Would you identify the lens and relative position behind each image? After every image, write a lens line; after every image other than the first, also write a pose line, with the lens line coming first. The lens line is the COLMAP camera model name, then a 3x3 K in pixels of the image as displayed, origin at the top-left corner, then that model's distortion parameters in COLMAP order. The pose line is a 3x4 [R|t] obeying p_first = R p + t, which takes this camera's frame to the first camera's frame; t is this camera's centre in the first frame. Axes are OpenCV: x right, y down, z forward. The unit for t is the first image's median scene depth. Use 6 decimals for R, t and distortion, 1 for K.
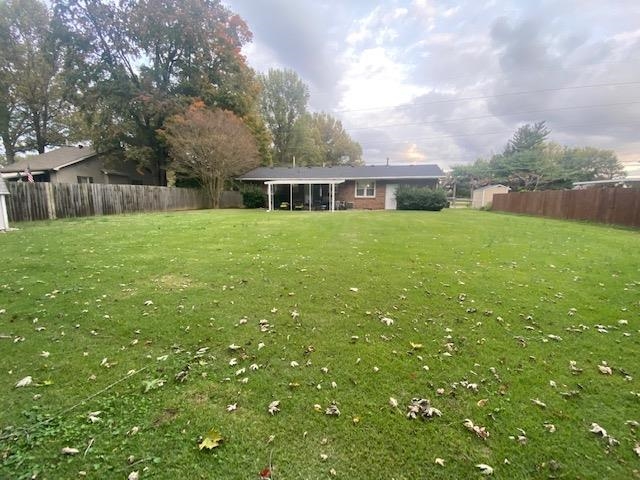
lens RADIAL K [[259.7, 0, 319.8], [0, 259.7, 236.5], [0, 0, 1]] dist [0.014586, -0.000058]
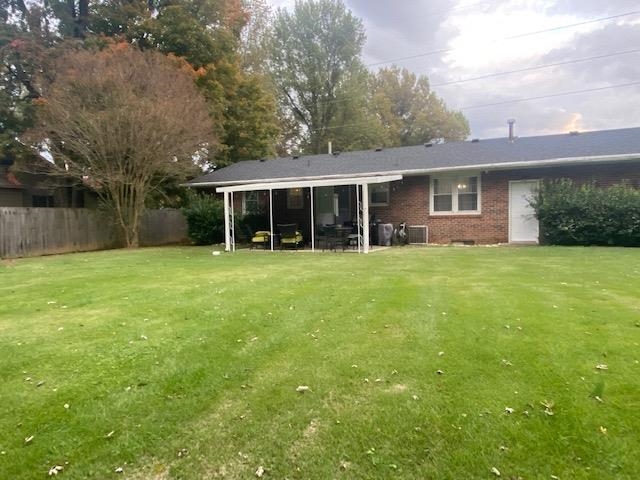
lens RADIAL K [[433.1, 0, 327.5], [0, 433.1, 219.8], [0, 0, 1]] dist [0.052725, 0.000296]
pose [[0.981125, -0.027638, -0.191390, 0.107308], [-0.000149, 0.989626, -0.143669, -0.042462], [0.193375, 0.140986, 0.970942, 0.289584]]
